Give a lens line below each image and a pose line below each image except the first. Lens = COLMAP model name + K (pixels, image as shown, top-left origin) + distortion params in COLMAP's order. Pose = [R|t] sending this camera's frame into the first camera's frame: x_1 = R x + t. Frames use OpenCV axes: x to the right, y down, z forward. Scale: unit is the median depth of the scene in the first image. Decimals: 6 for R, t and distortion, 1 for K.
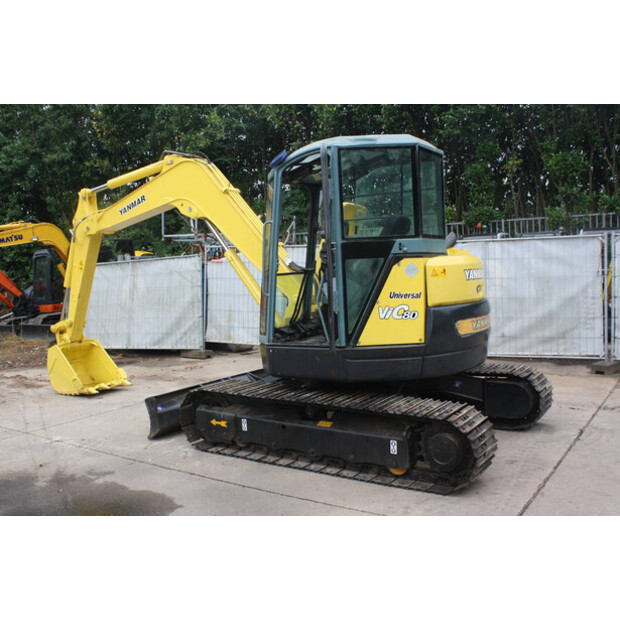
lens RADIAL K [[609.9, 0, 310.5], [0, 609.9, 323.9], [0, 0, 1]] dist [-0.104118, 0.018803]
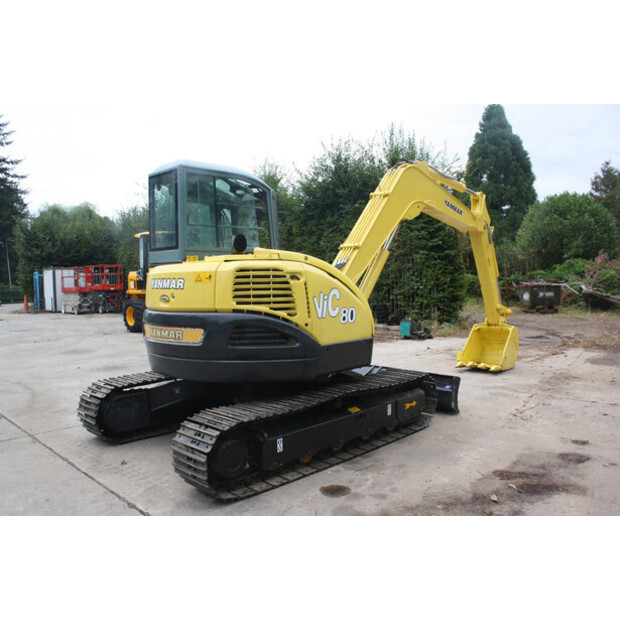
lens RADIAL K [[520.5, 0, 308.7], [0, 520.5, 325.0], [0, 0, 1]] dist [-0.167258, 0.127243]
pose [[-0.185198, 0.137632, -0.973015, 0.997723], [-0.065605, 0.986203, 0.151984, -0.150353], [0.980509, 0.091982, -0.173614, 1.304956]]
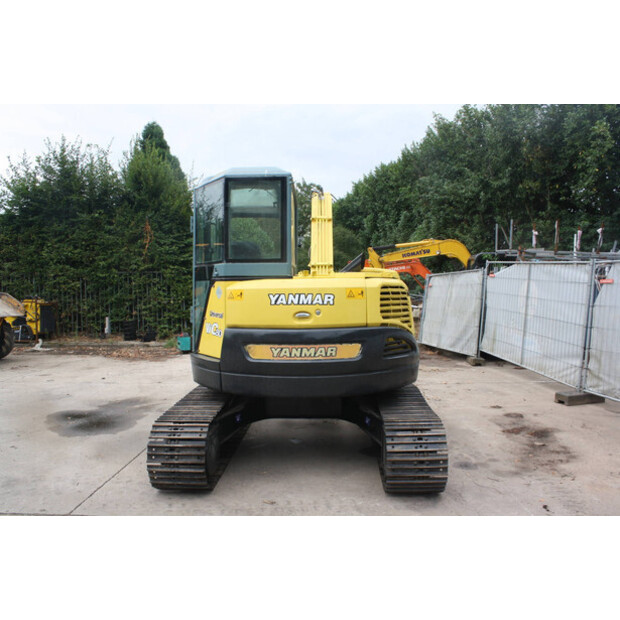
lens RADIAL K [[520.5, 0, 308.7], [0, 520.5, 325.0], [0, 0, 1]] dist [-0.167258, 0.127243]
pose [[0.527566, 0.103577, -0.843176, 0.905574], [-0.096173, 0.993440, 0.061862, -0.088861], [0.844053, 0.048455, 0.534066, 0.552207]]
